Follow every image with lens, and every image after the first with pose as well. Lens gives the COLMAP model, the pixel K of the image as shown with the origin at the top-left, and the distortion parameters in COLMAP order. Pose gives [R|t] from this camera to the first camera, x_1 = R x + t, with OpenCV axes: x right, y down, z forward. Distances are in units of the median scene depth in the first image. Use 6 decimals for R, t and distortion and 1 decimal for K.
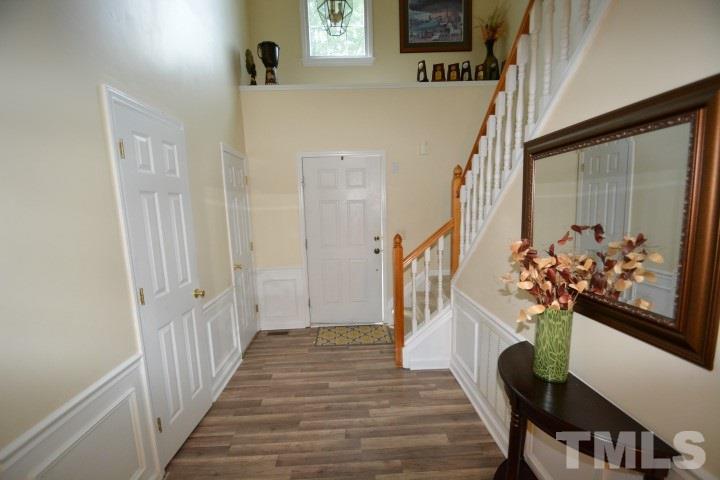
lens RADIAL K [[311.6, 0, 360.4], [0, 311.6, 245.3], [0, 0, 1]] dist [0.002825, -0.000341]
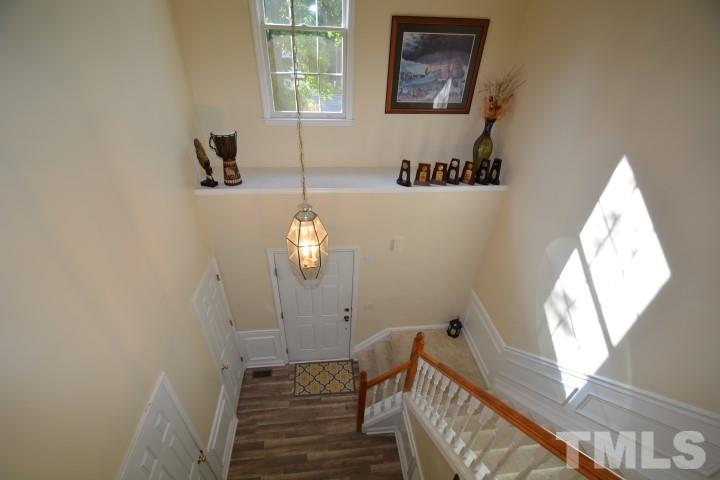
lens RADIAL K [[311.6, 0, 359.2], [0, 311.6, 243.9], [0, 0, 1]] dist [0.002825, -0.000341]
pose [[0.994956, 0.017988, 0.098683, -0.017763], [-0.061025, 0.889337, 0.453162, -0.768234], [-0.079611, -0.456898, 0.885949, 0.130328]]
